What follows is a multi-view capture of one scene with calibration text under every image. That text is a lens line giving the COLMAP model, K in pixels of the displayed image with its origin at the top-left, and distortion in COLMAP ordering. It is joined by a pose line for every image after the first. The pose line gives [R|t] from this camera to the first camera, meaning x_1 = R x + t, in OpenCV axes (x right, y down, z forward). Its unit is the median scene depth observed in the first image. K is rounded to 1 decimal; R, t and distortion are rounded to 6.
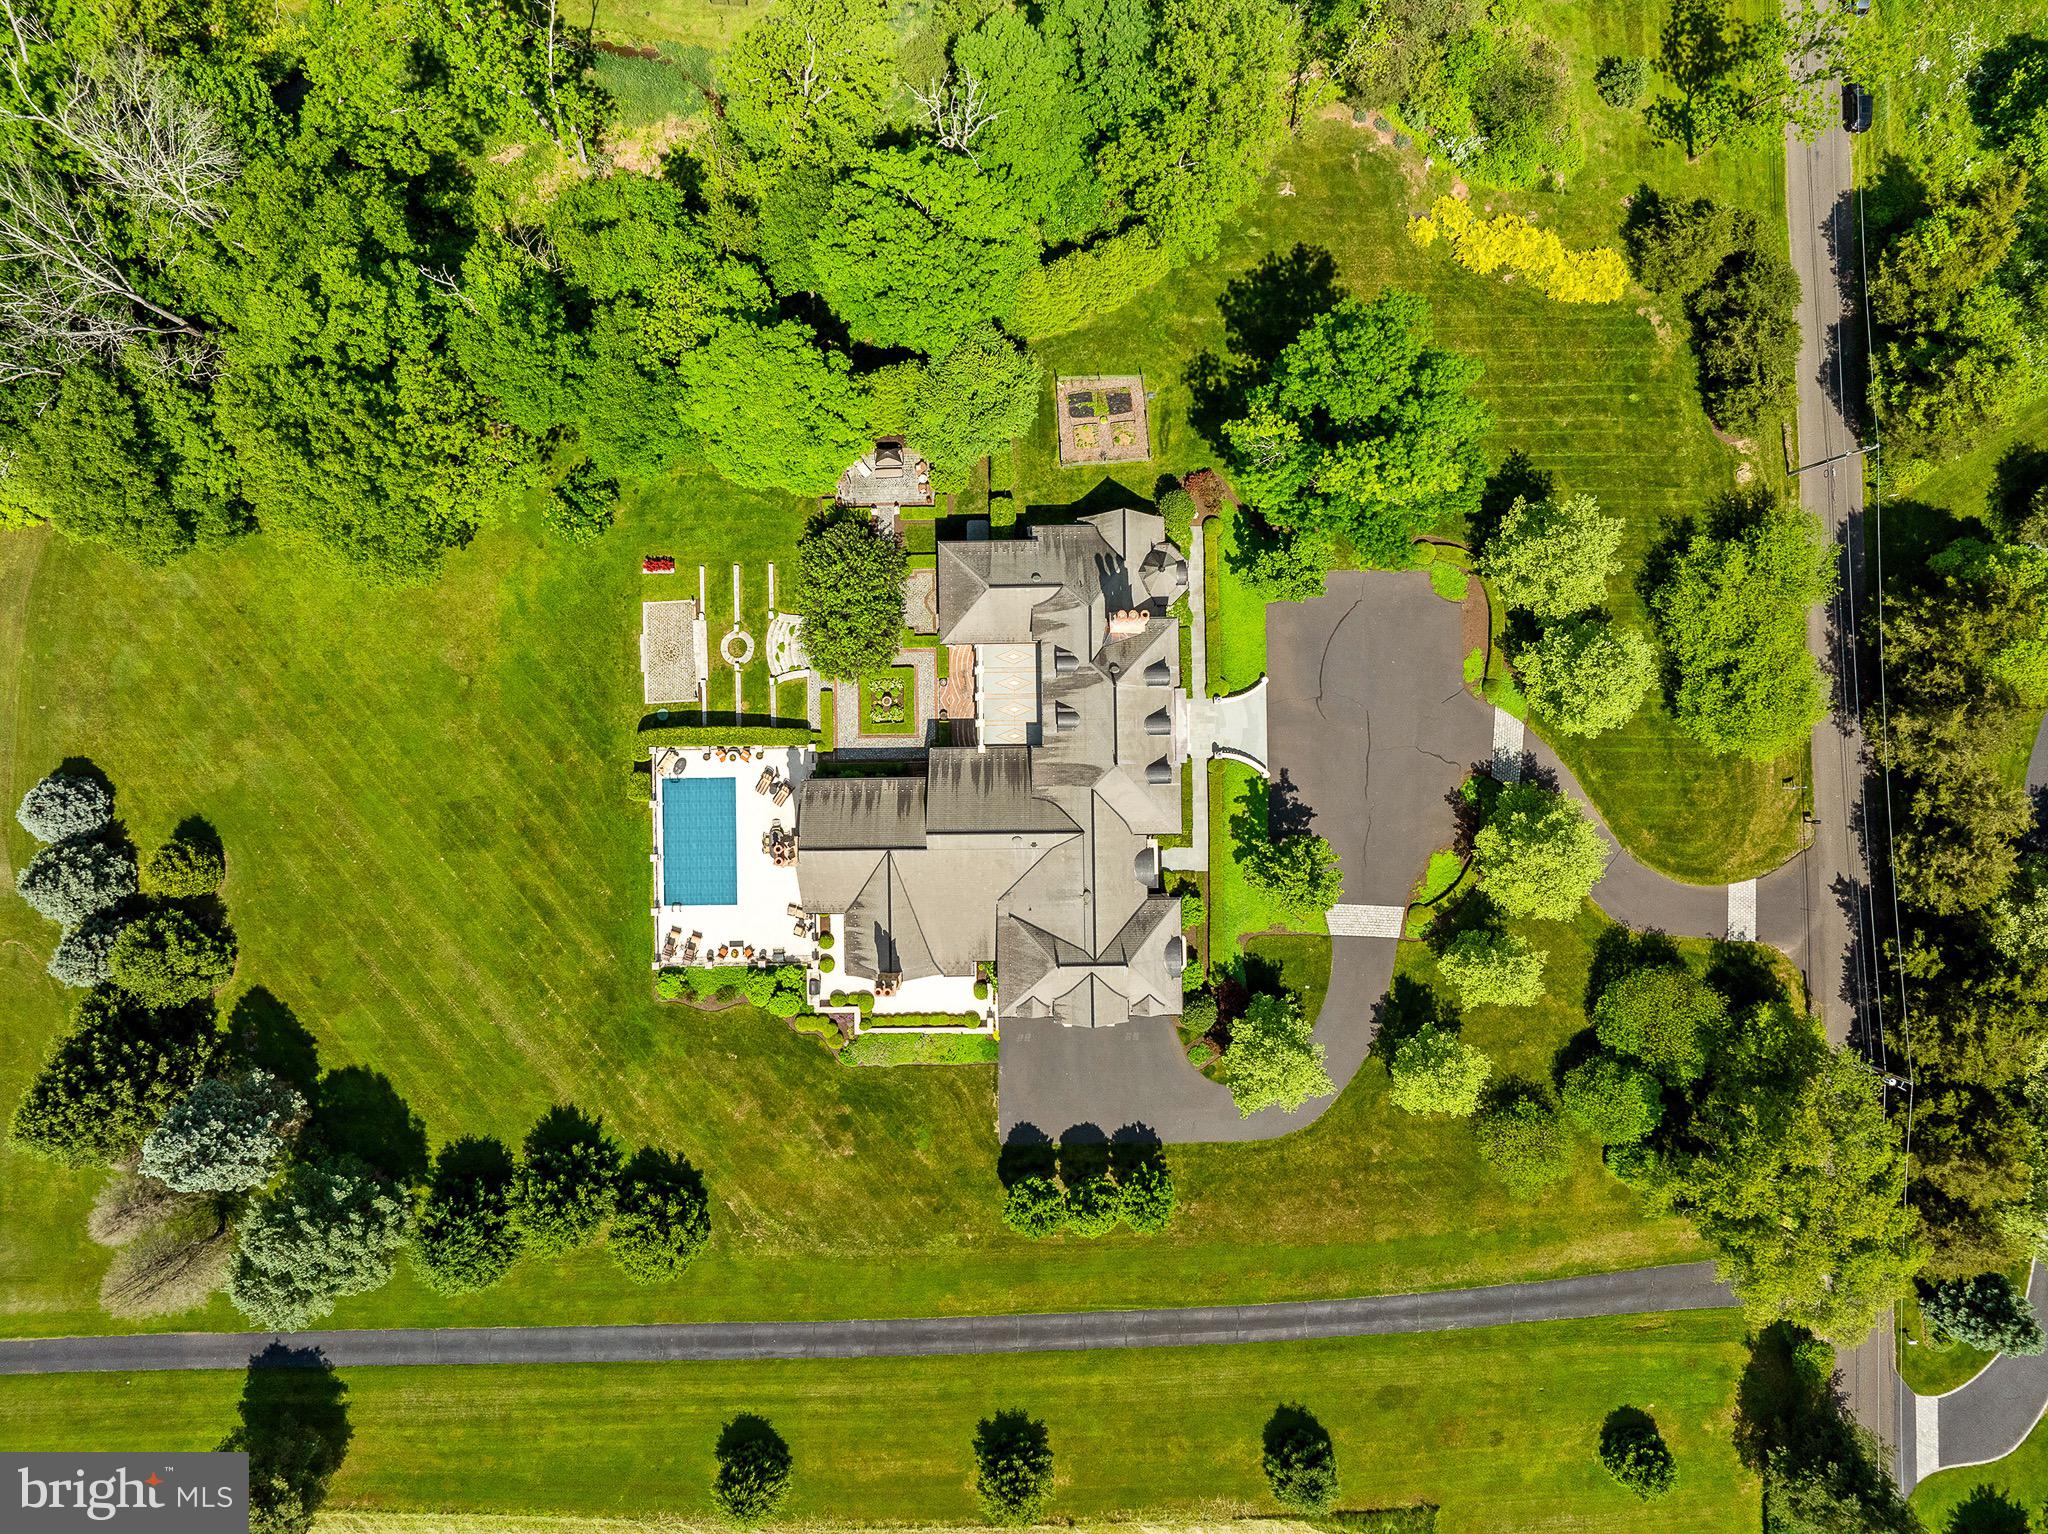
lens RADIAL K [[1427.6, 0, 1024.0], [0, 1427.6, 767.0], [0, 0, 1]] dist [-0.007137, 0.000334]
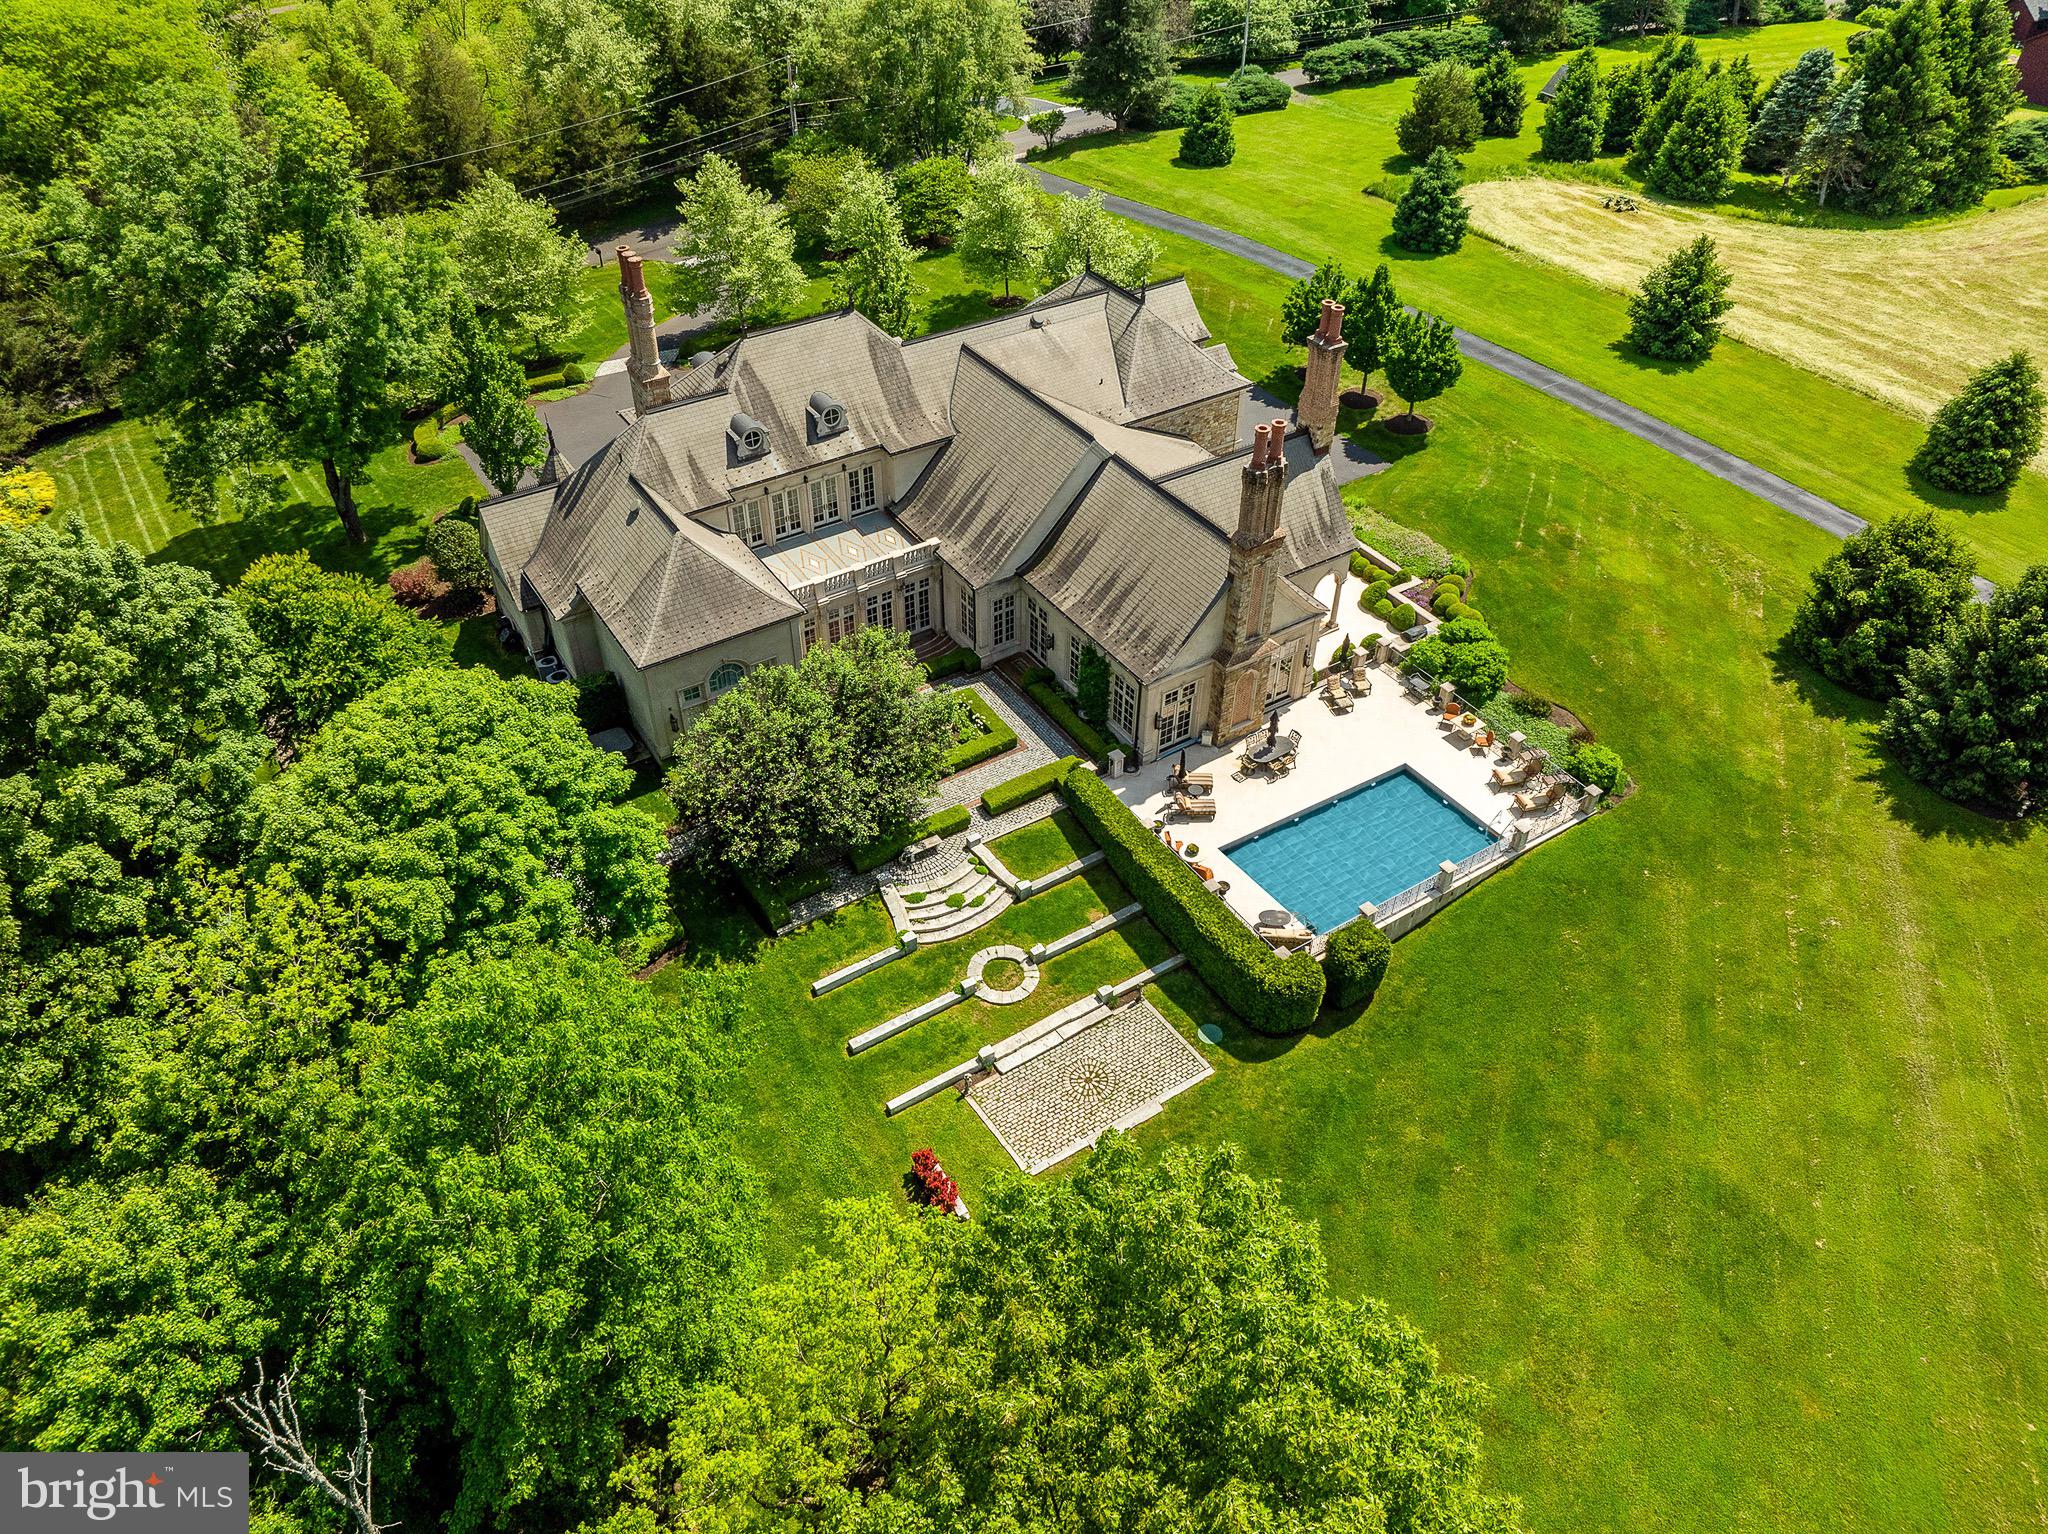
lens RADIAL K [[1441.3, 0, 1019.9], [0, 1441.3, 761.0], [0, 0, 1]] dist [-0.035874, 0.006988]
pose [[-0.525953, -0.552195, 0.646880, -0.479239], [0.850510, -0.339107, 0.402044, -0.250218], [-0.002645, 0.761634, 0.648002, 0.638797]]
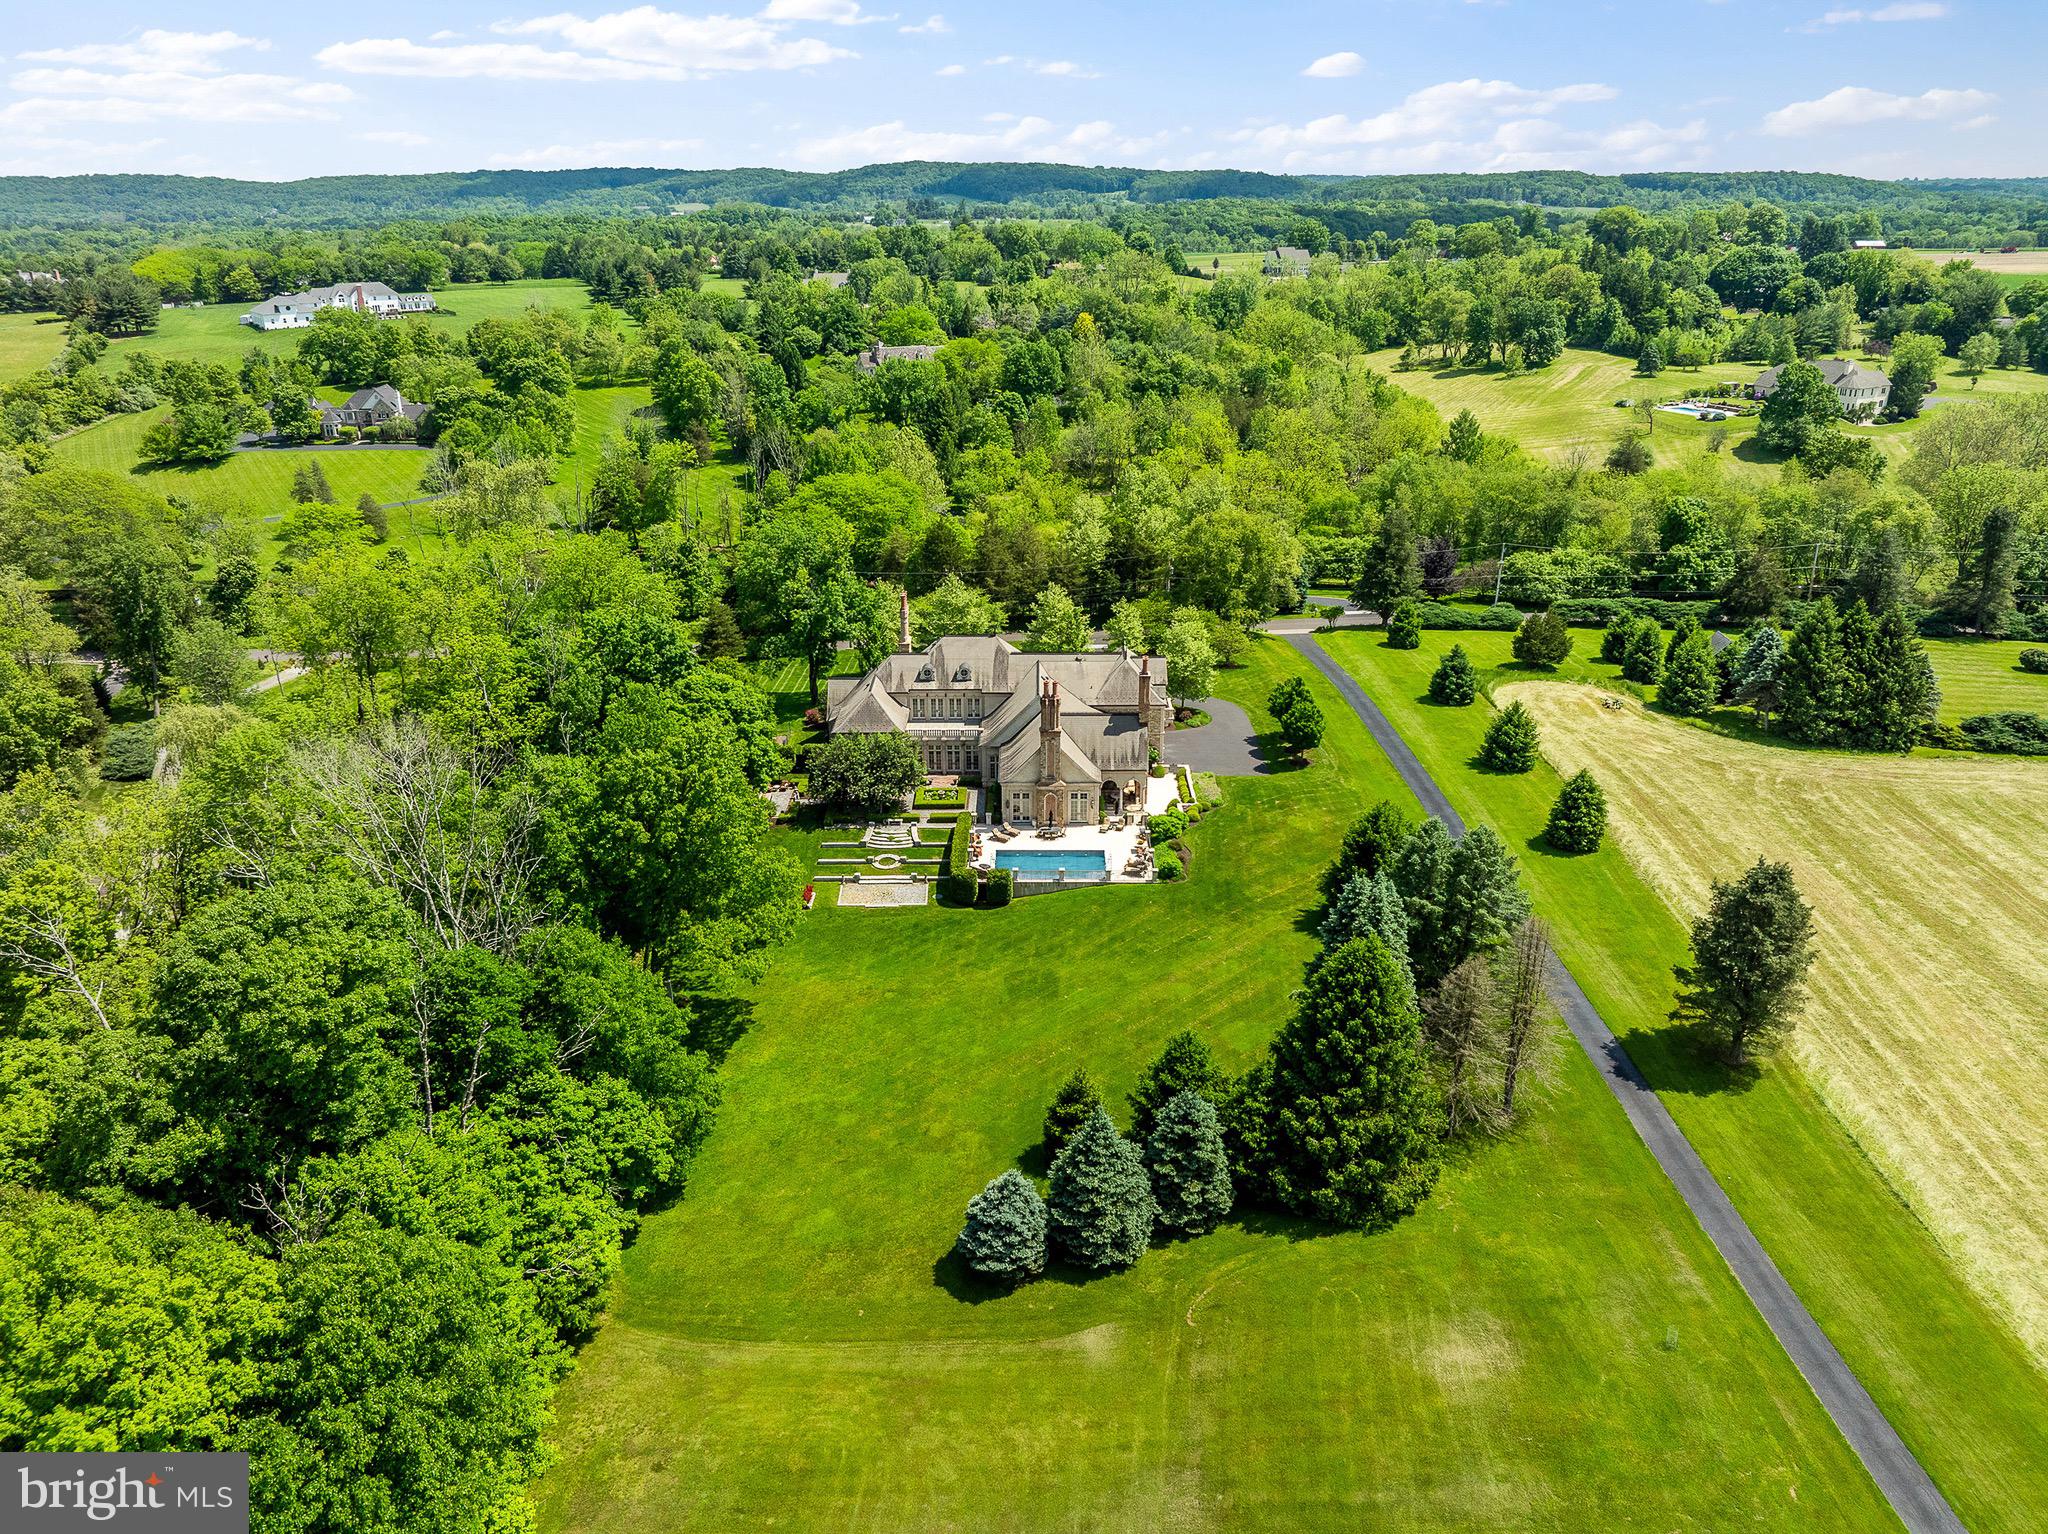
lens RADIAL K [[1427.6, 0, 1024.0], [0, 1427.6, 767.0], [0, 0, 1]] dist [-0.007137, 0.000334]
pose [[0.019616, -0.371707, 0.928143, -1.284372], [0.999808, 0.007508, -0.018123, 0.052162], [-0.000232, 0.928320, 0.371783, 0.487714]]
